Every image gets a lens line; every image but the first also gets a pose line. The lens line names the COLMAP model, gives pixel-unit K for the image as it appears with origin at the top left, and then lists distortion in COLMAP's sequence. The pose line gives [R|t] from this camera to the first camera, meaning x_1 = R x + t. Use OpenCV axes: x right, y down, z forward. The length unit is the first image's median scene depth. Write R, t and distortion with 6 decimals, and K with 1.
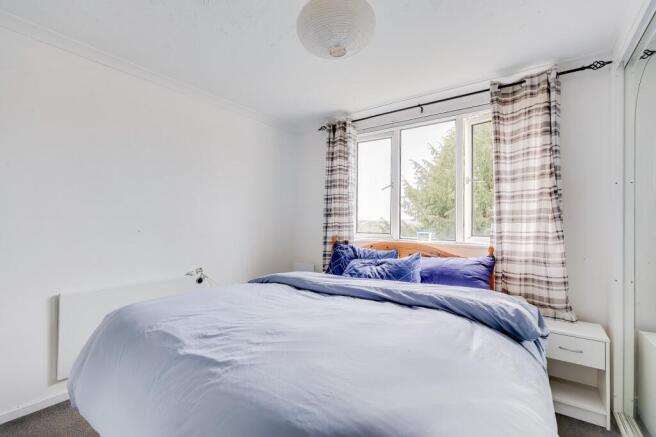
lens RADIAL K [[290.8, 0, 328.0], [0, 290.8, 218.5], [0, 0, 1]] dist [-0.001233, -0.000265]
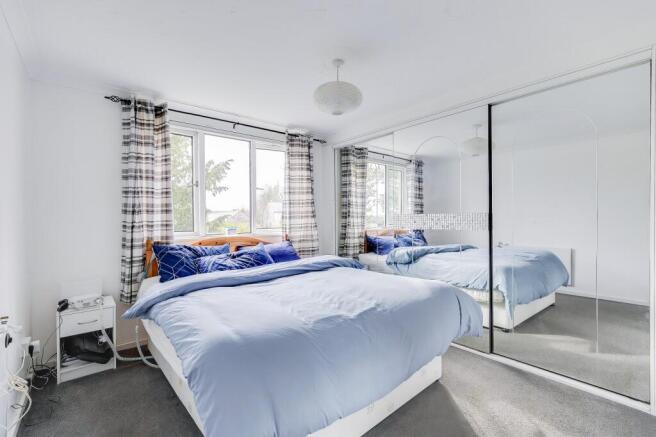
lens RADIAL K [[290.8, 0, 328.0], [0, 290.8, 218.5], [0, 0, 1]] dist [-0.001233, -0.000265]
pose [[0.251641, -0.011242, 0.967755, -0.930792], [-0.003806, 0.999913, 0.012605, -0.009418], [-0.967813, -0.006855, 0.251577, 0.391460]]
